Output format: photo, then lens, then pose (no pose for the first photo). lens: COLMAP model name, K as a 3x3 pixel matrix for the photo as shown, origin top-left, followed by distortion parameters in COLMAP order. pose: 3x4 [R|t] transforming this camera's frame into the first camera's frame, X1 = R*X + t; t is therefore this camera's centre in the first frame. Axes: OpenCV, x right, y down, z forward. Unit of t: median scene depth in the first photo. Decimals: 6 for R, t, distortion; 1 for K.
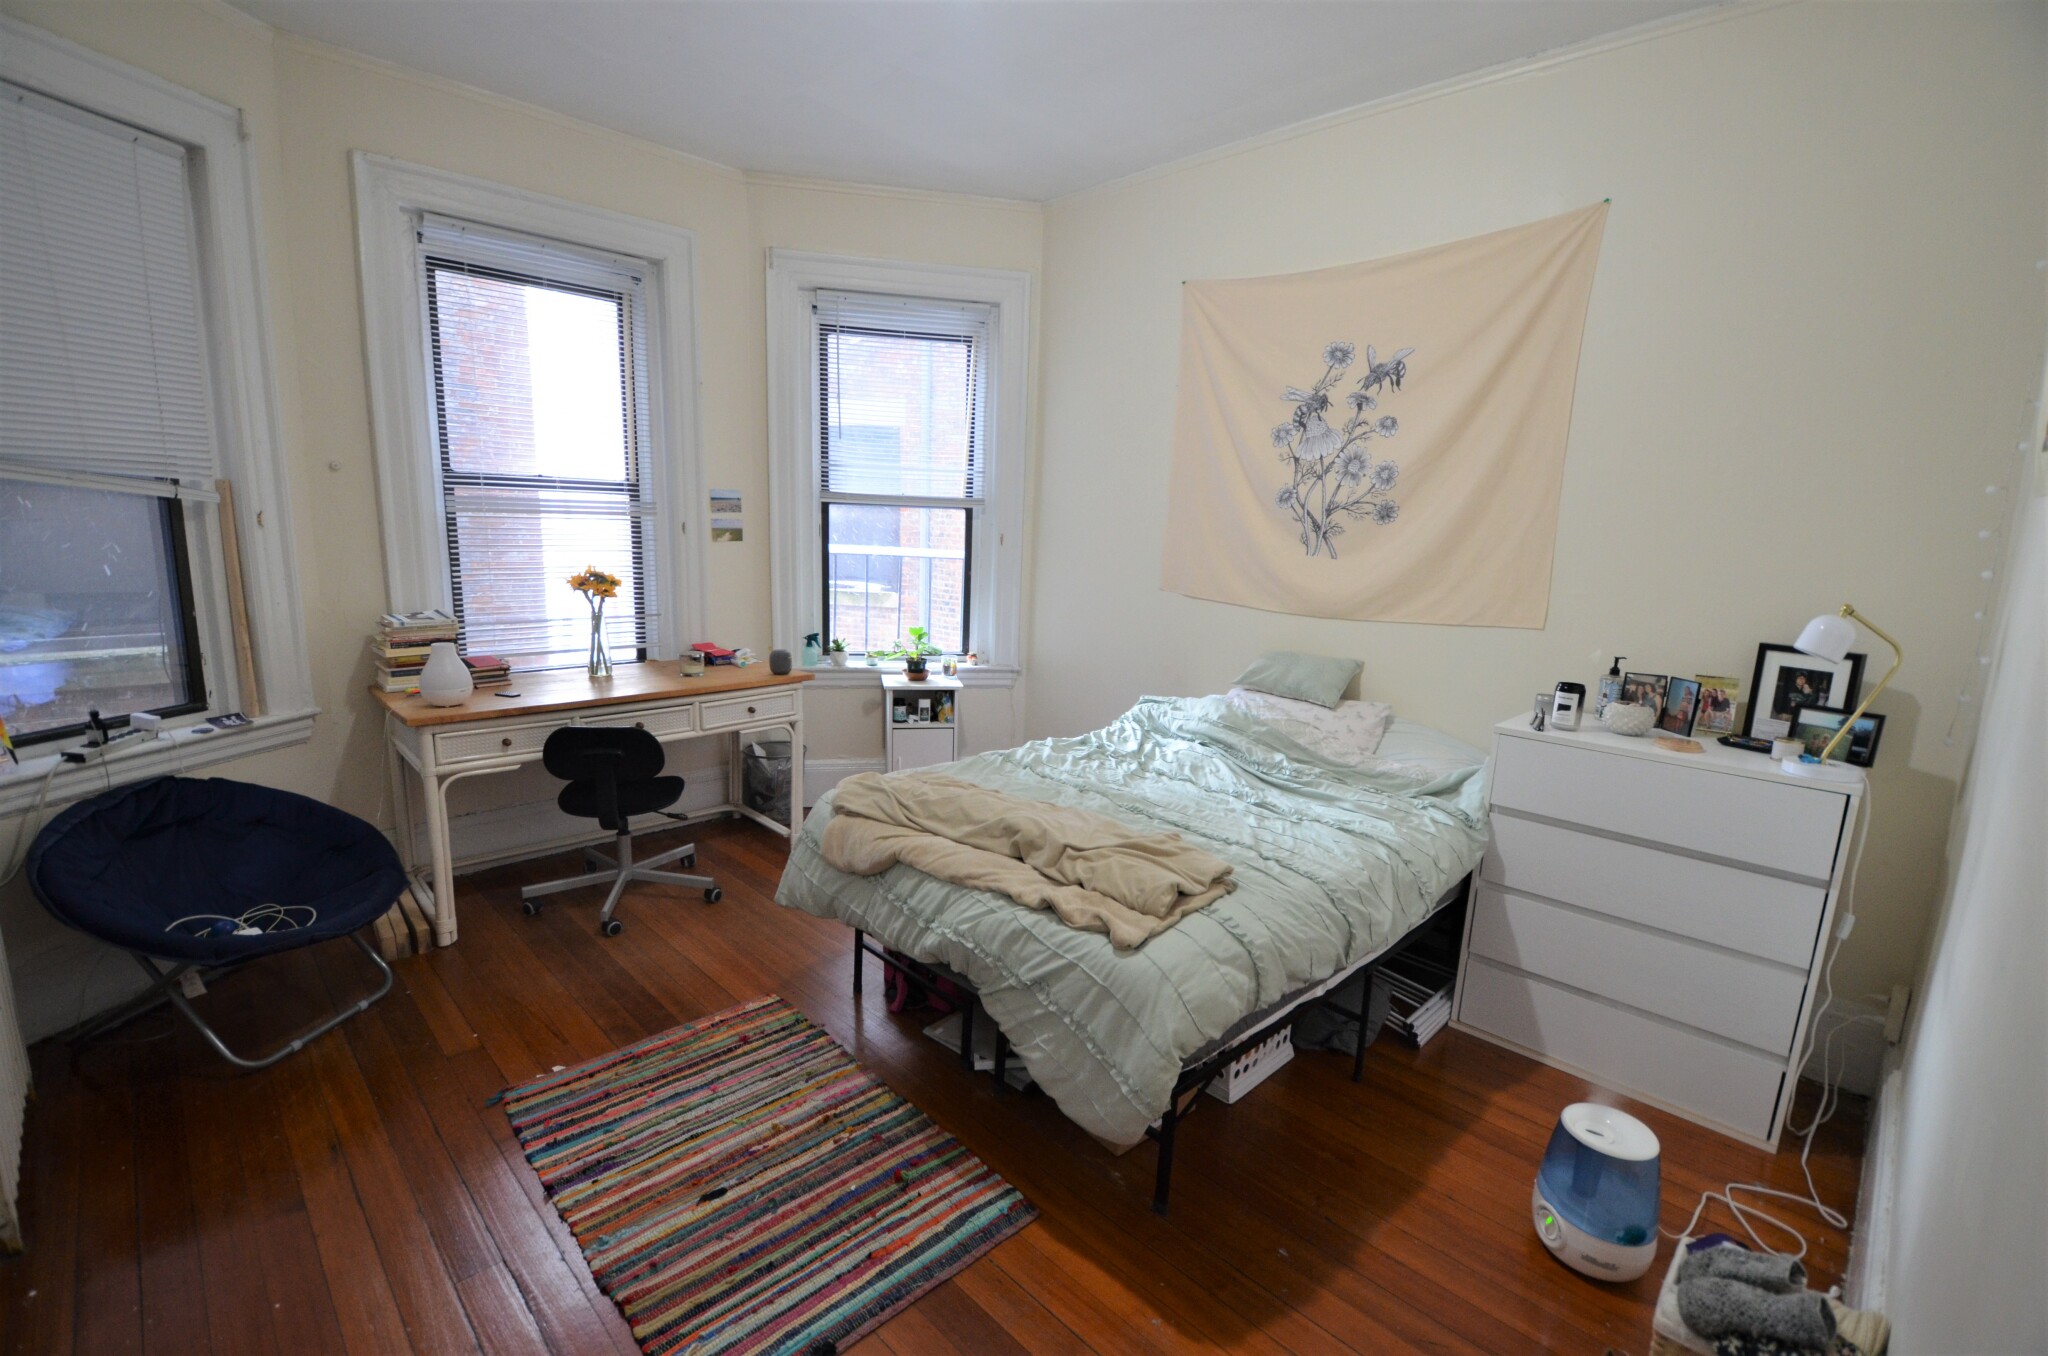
lens RADIAL K [[897.7, 0, 1010.8], [0, 897.7, 692.0], [0, 0, 1]] dist [0.009012, -0.016934]
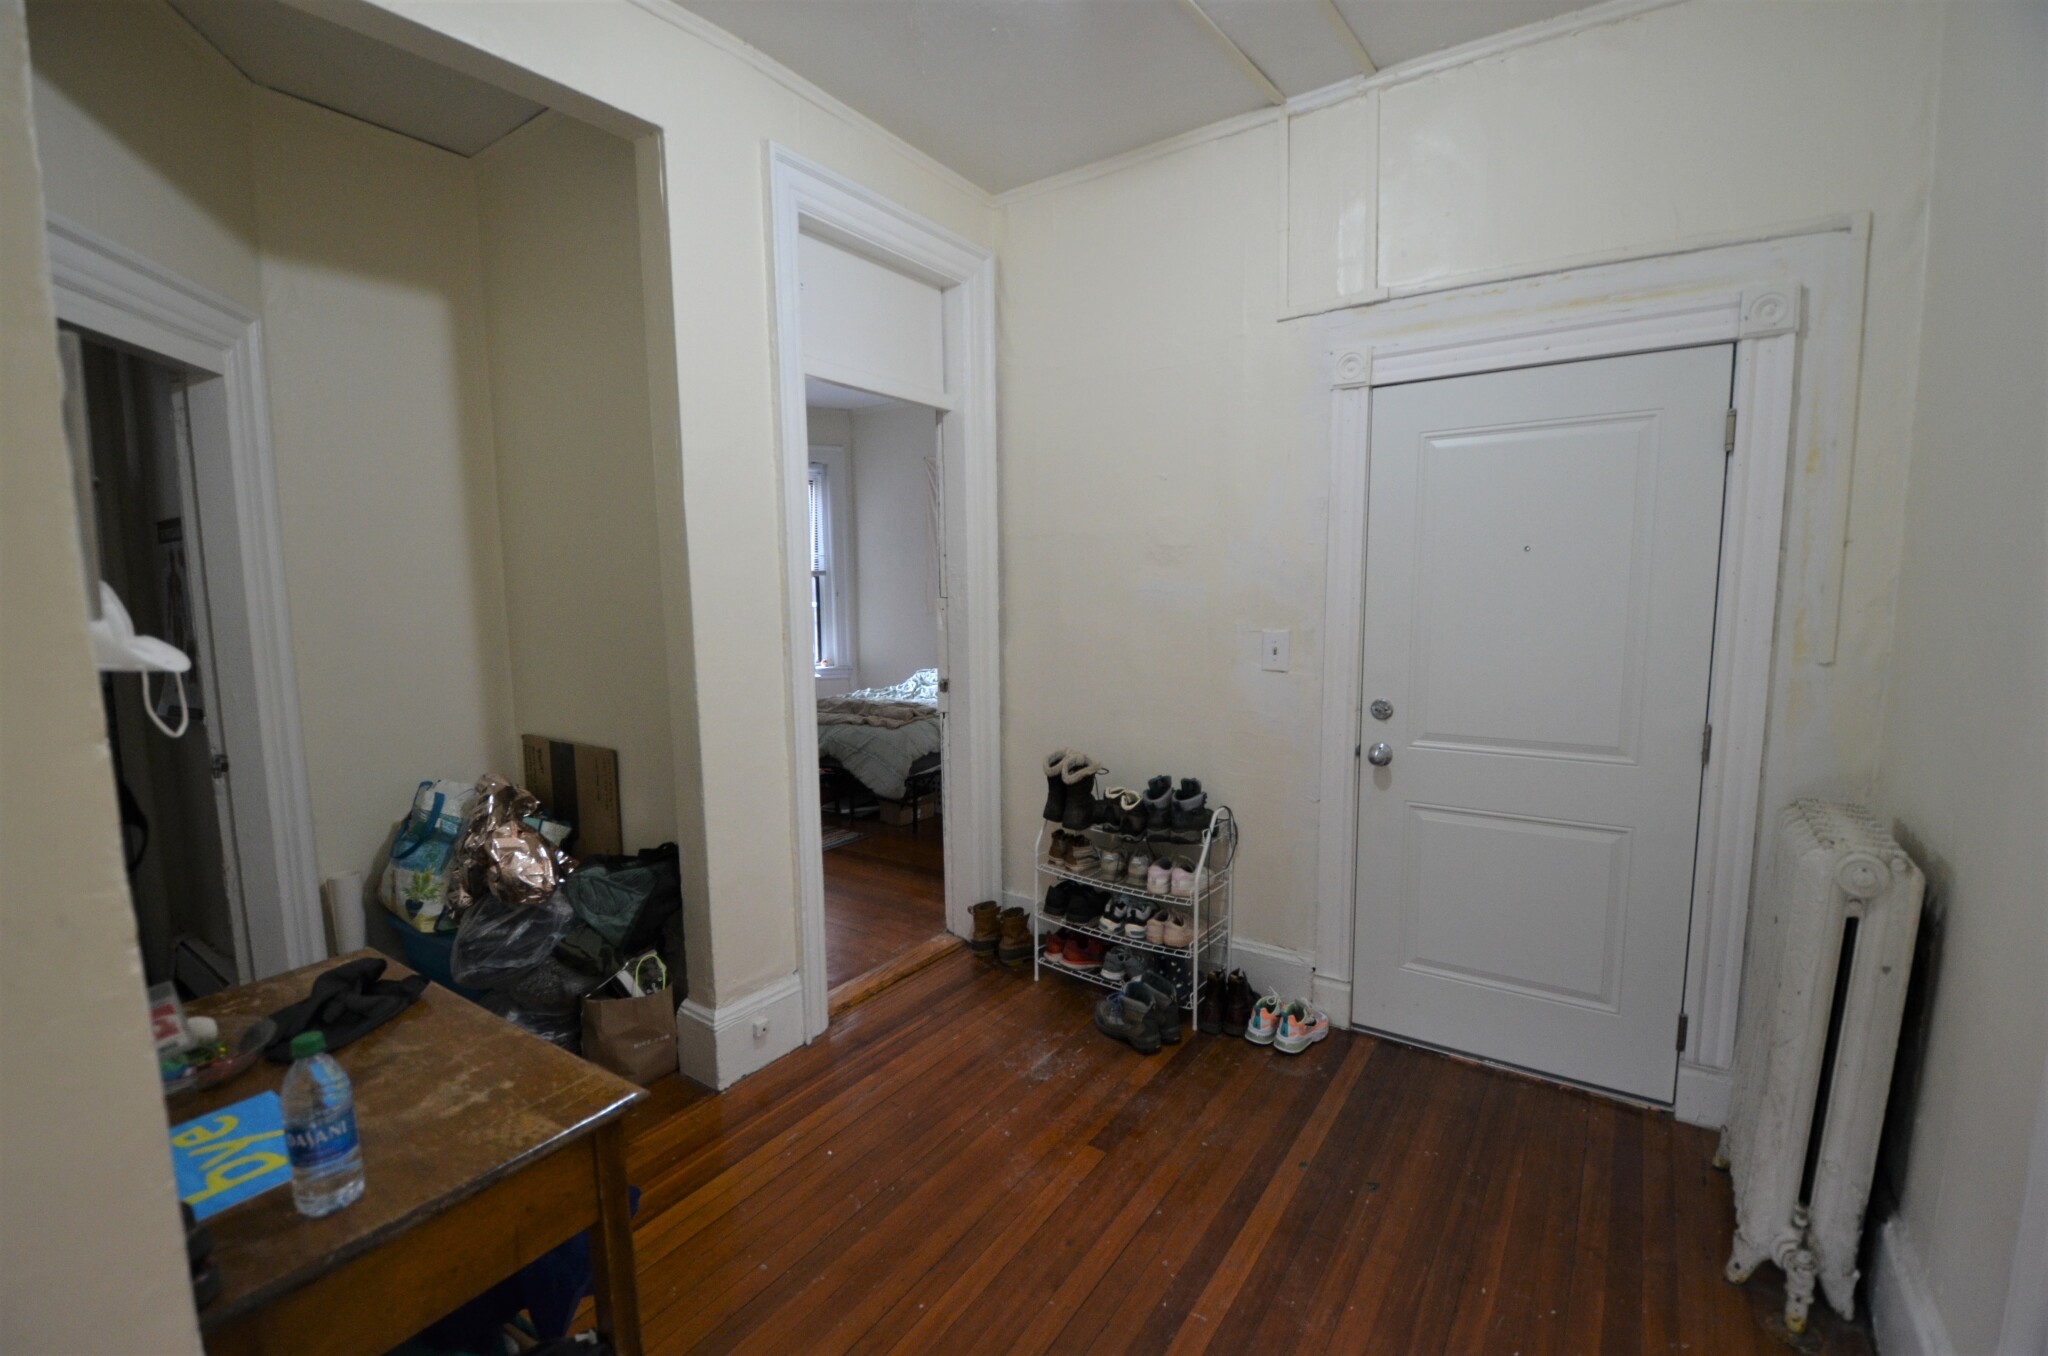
lens RADIAL K [[897.7, 0, 1026.0], [0, 897.7, 688.4], [0, 0, 1]] dist [0.009012, -0.016934]
pose [[0.979215, -0.065492, 0.191959, 0.001937], [0.078157, 0.995184, -0.059156, 0.203893], [-0.187160, 0.072929, 0.979619, -1.065342]]
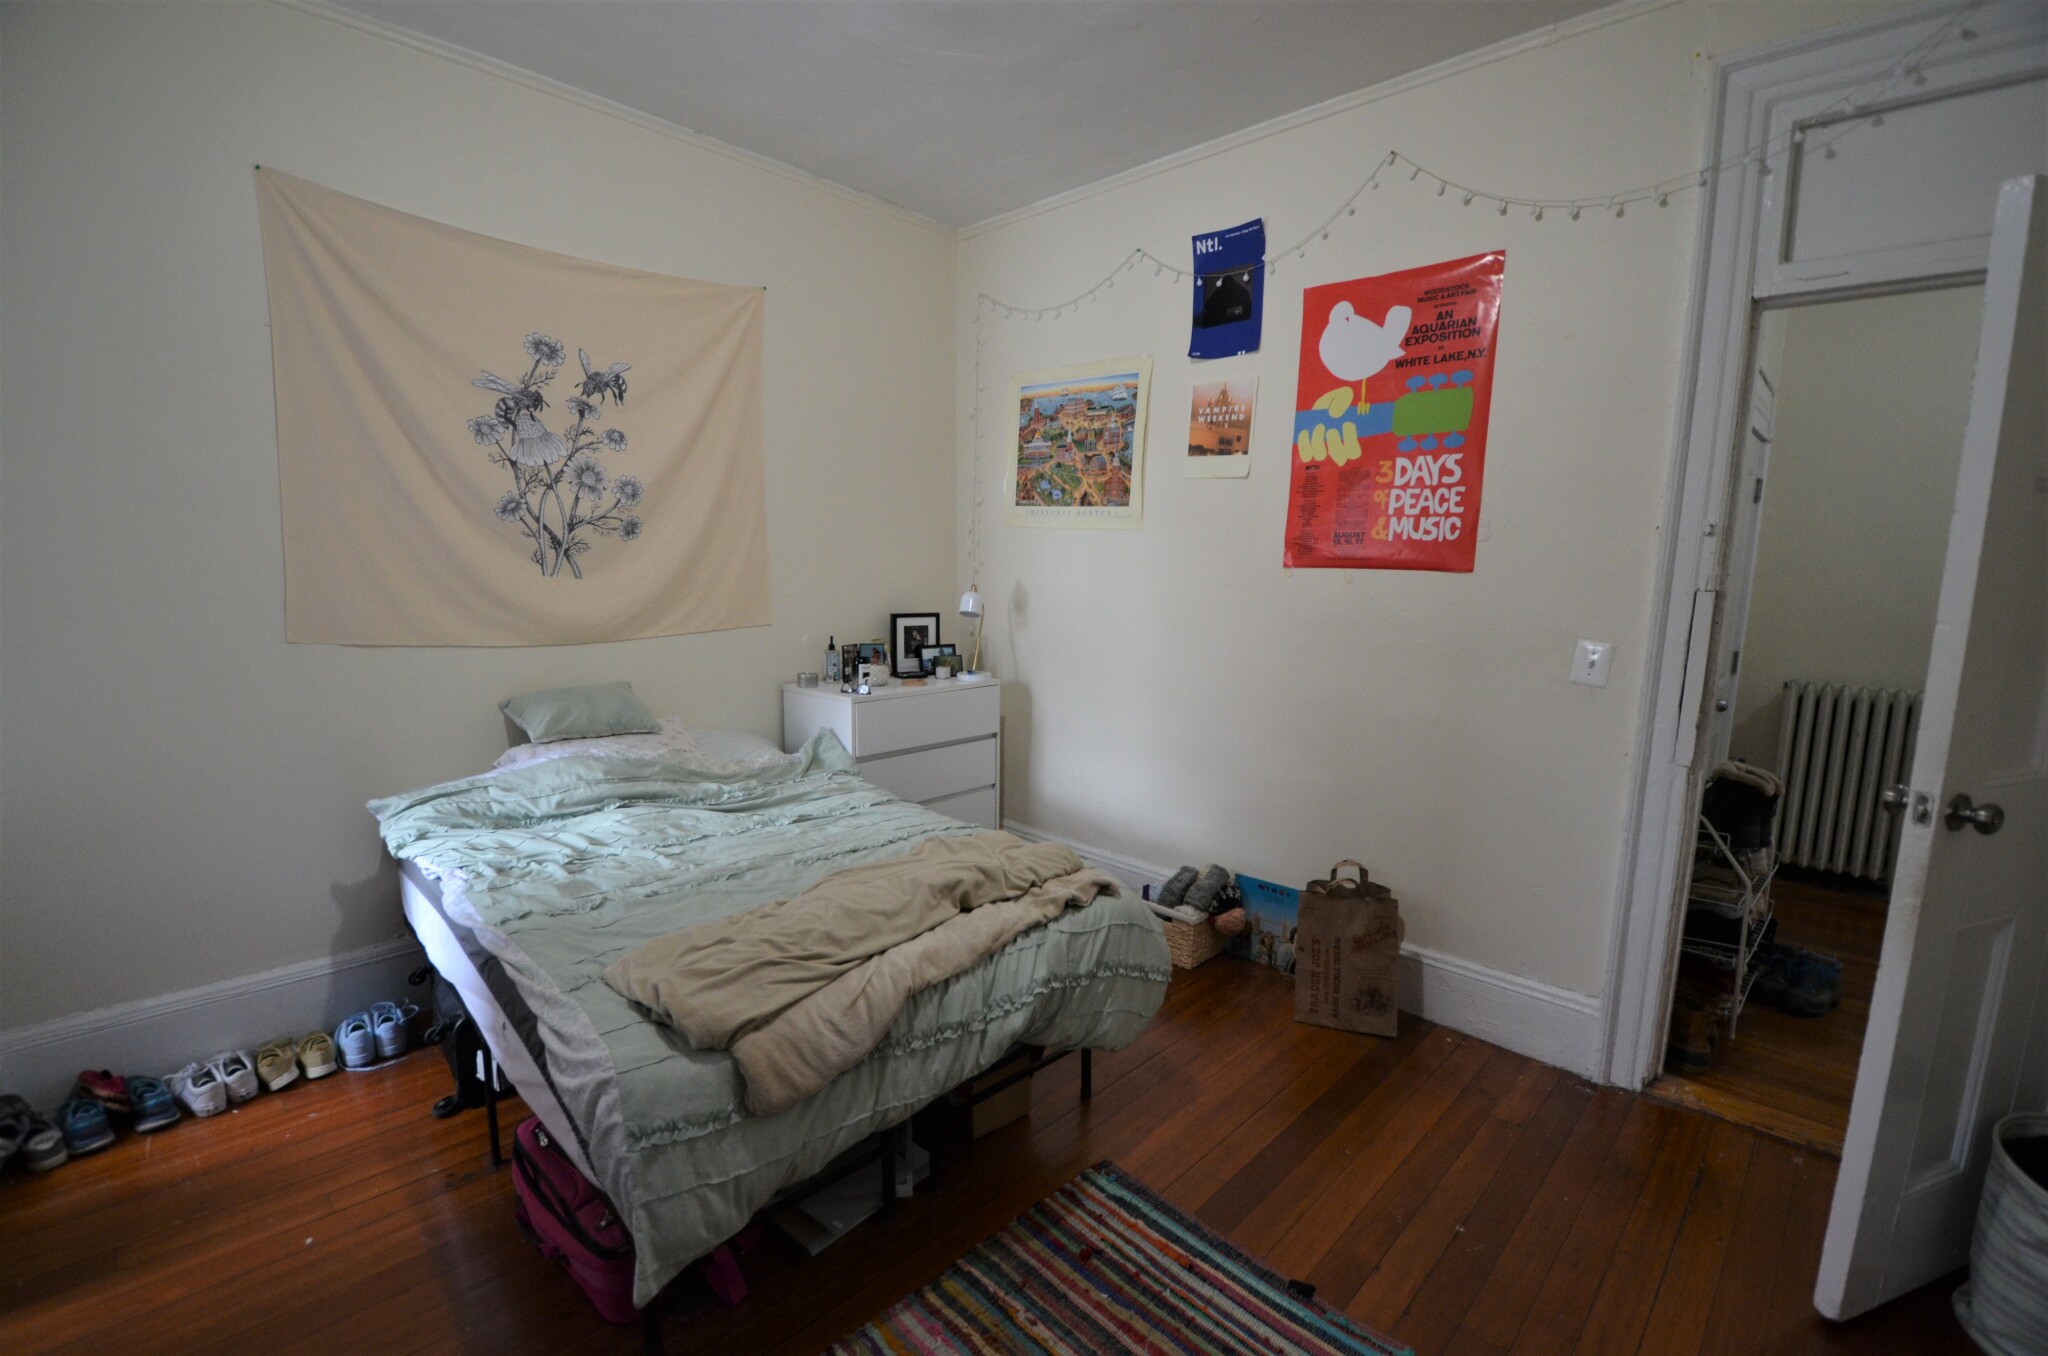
lens RADIAL K [[897.7, 0, 1020.5], [0, 897.7, 690.8], [0, 0, 1]] dist [0.009012, -0.016934]
pose [[-0.030464, -0.179433, 0.983298, -0.601636], [0.169923, 0.968506, 0.181998, -0.135847], [-0.984986, 0.172630, 0.000985, 0.618431]]
